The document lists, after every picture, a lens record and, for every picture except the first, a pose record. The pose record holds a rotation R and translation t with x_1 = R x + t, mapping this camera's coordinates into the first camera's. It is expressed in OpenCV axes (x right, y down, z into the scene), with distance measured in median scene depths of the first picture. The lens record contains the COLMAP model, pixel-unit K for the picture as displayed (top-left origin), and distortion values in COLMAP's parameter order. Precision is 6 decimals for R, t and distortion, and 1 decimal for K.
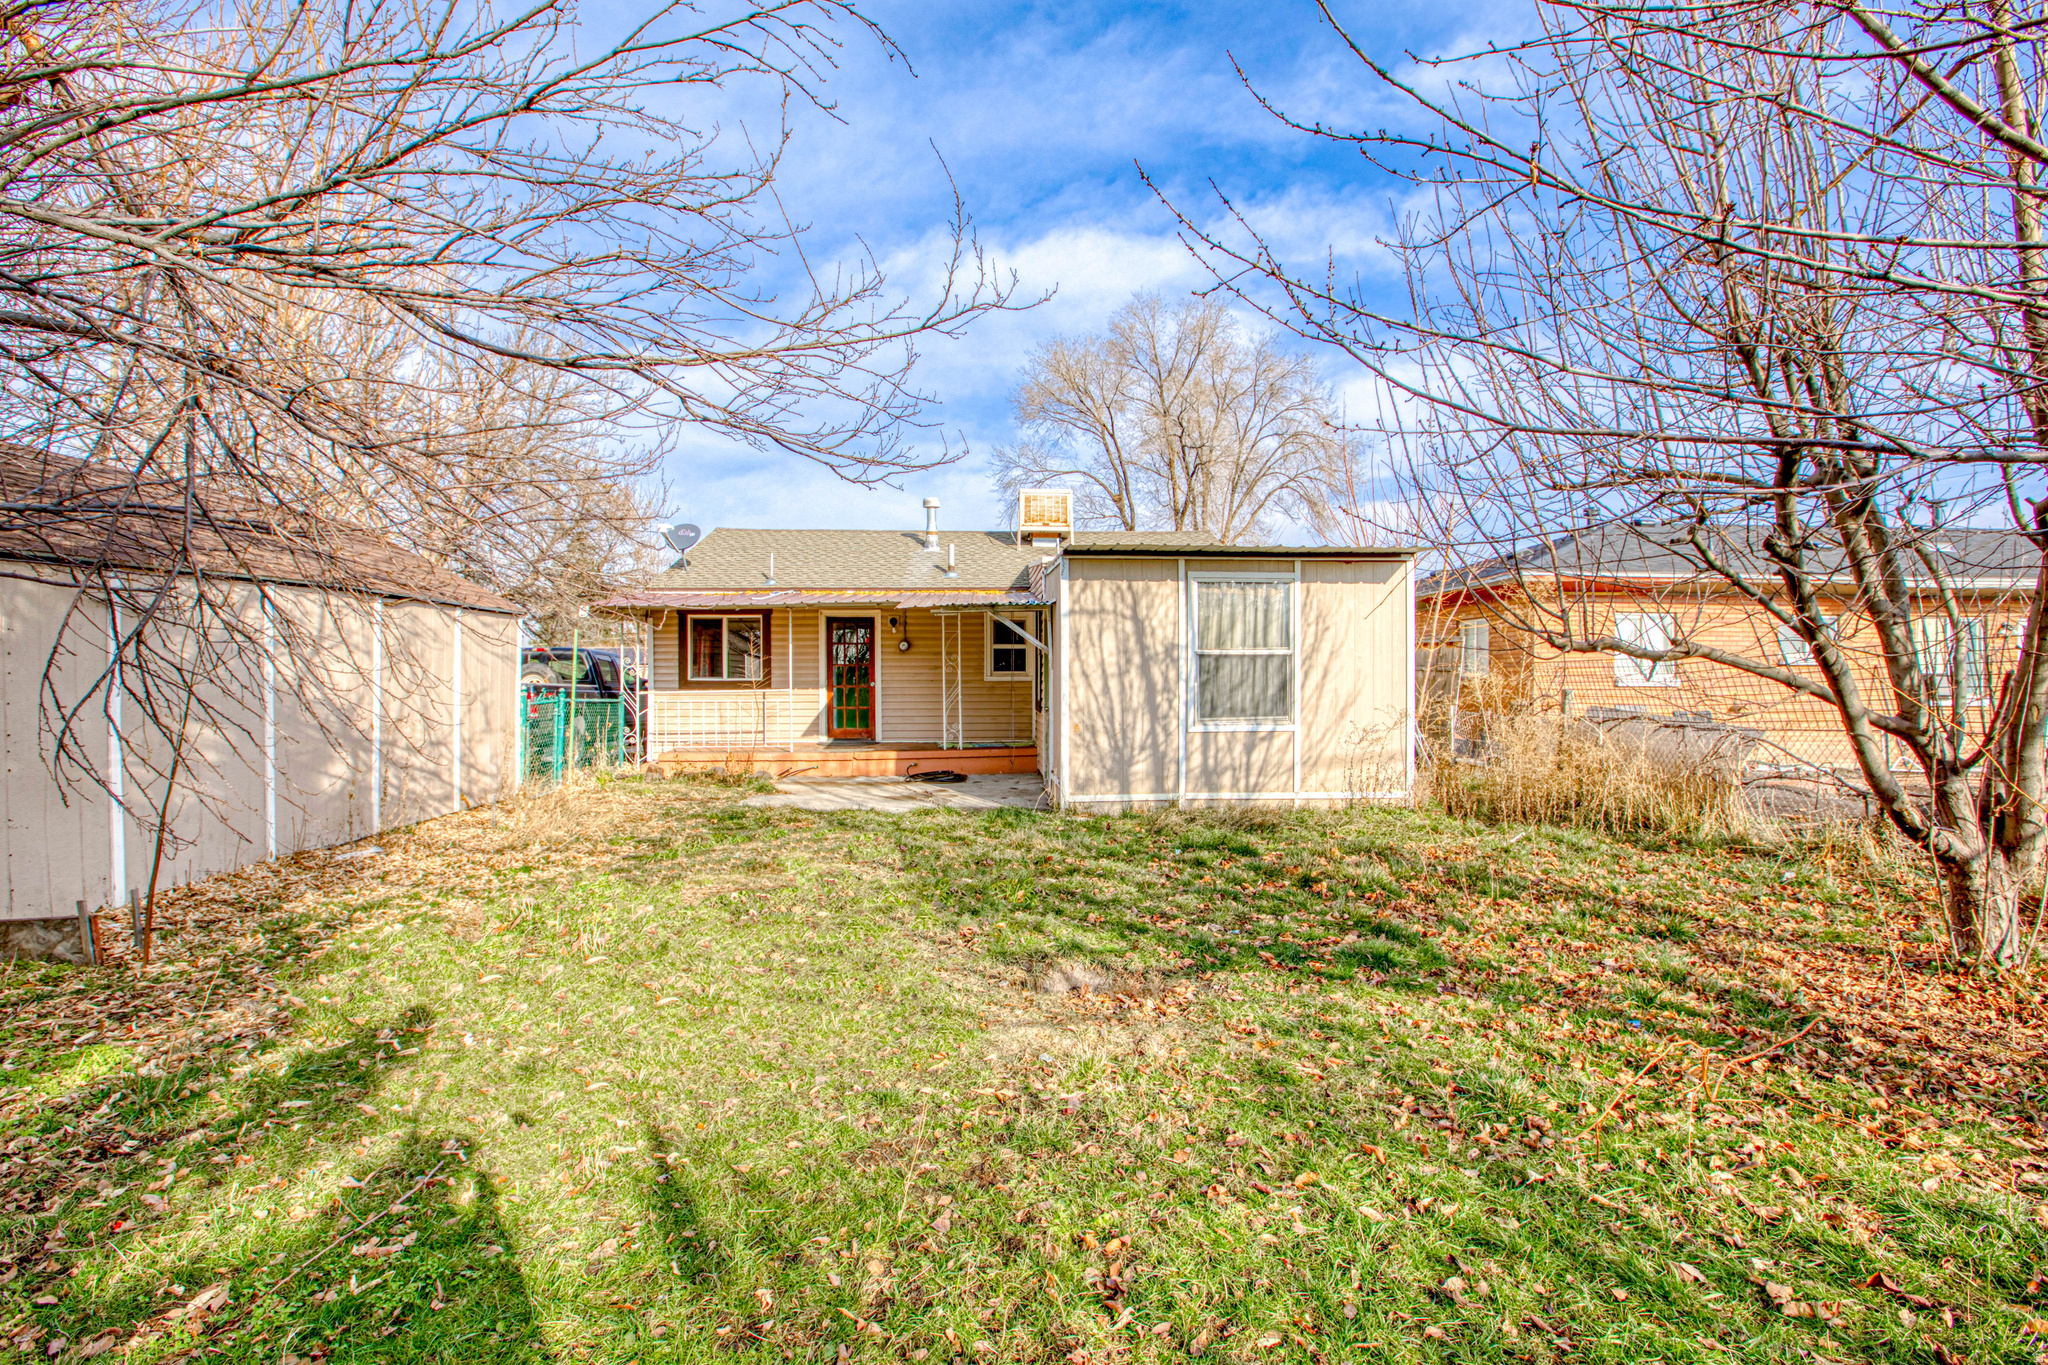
lens RADIAL K [[963.1, 0, 1024.0], [0, 963.1, 682.5], [0, 0, 1]] dist [-0.016801, 0.009322]
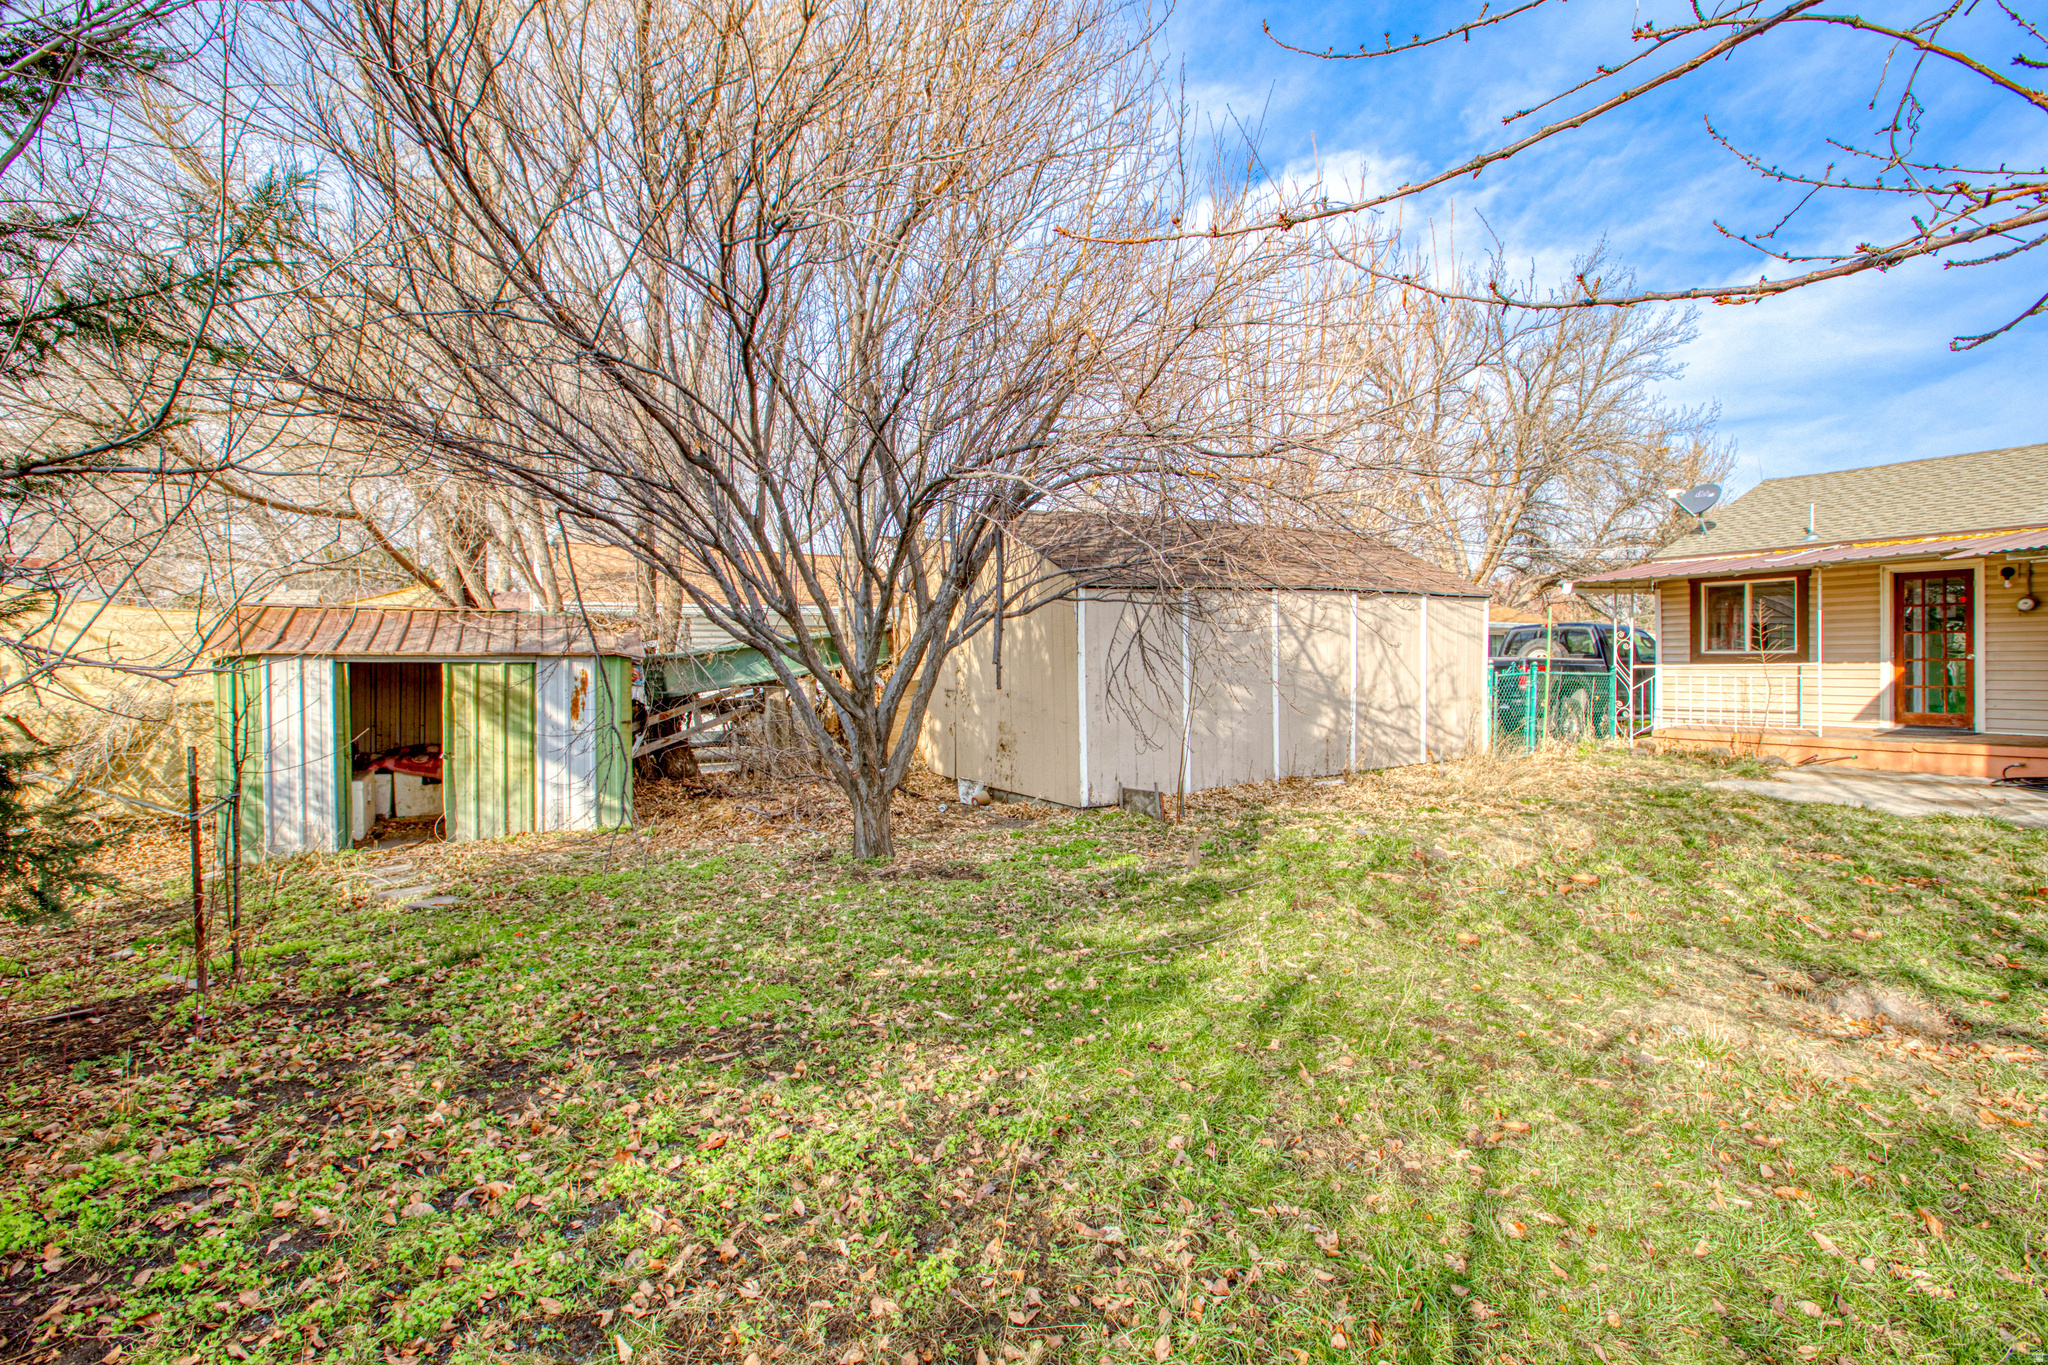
lens RADIAL K [[963.1, 0, 1024.0], [0, 963.1, 682.5], [0, 0, 1]] dist [-0.016801, 0.009322]
pose [[0.483110, 0.019362, -0.875346, 0.150483], [0.005555, 0.999668, 0.025178, -0.001143], [0.875542, -0.017027, 0.482842, -0.023102]]
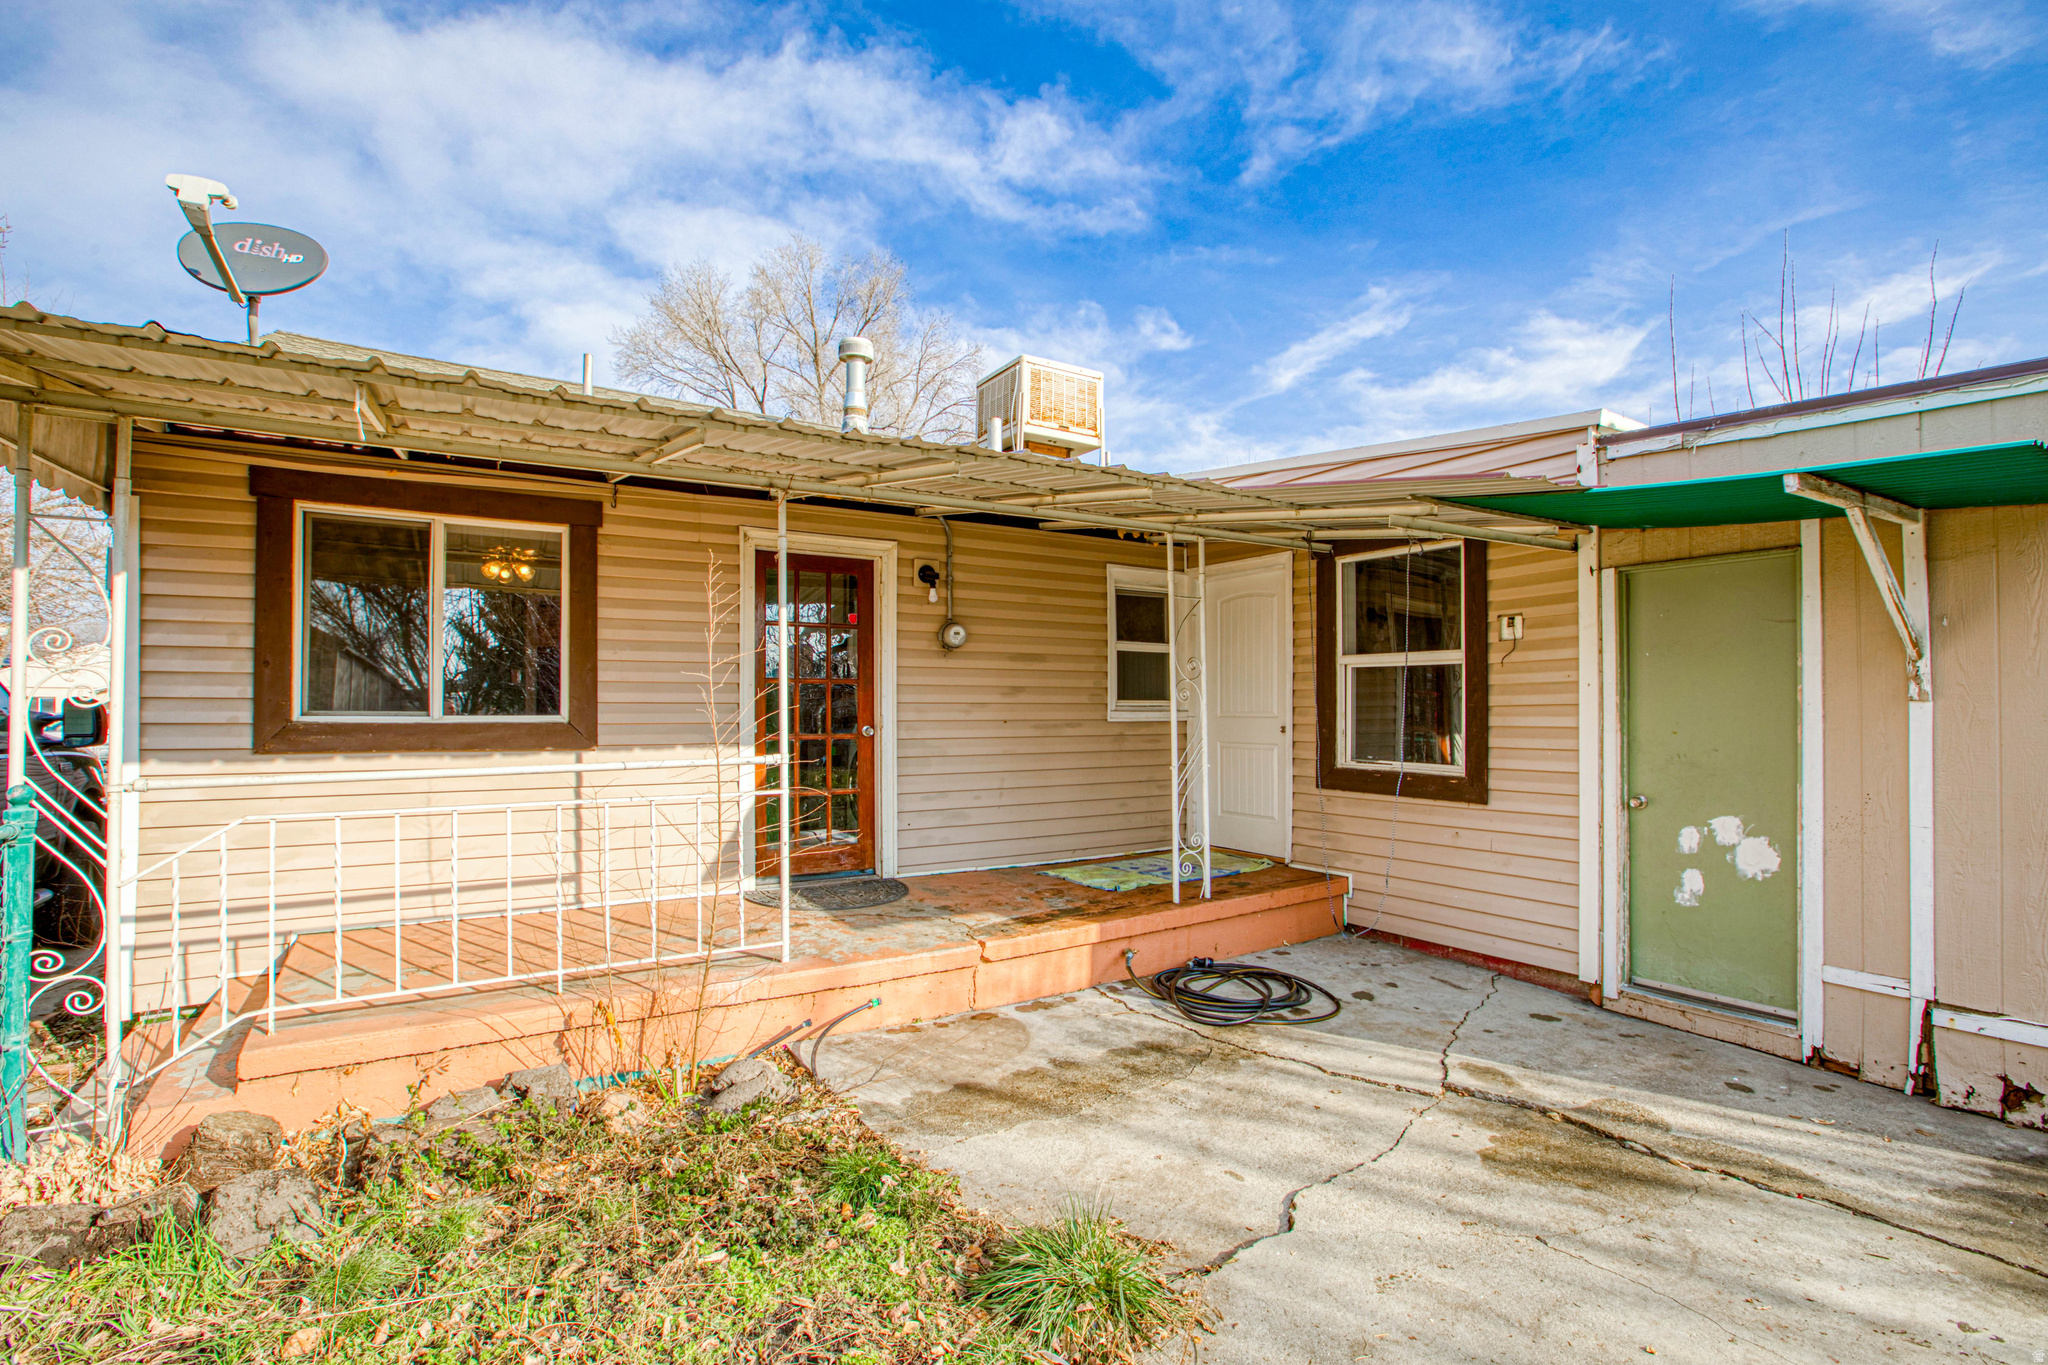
lens RADIAL K [[1057.6, 0, 1019.2], [0, 1057.6, 711.0], [0, 0, 1]] dist [0.061338, 0.000002]
pose [[0.869582, 0.002865, 0.493781, -0.331353], [0.002002, 0.999954, -0.009328, -0.002525], [-0.493785, 0.009100, 0.869536, 0.621971]]
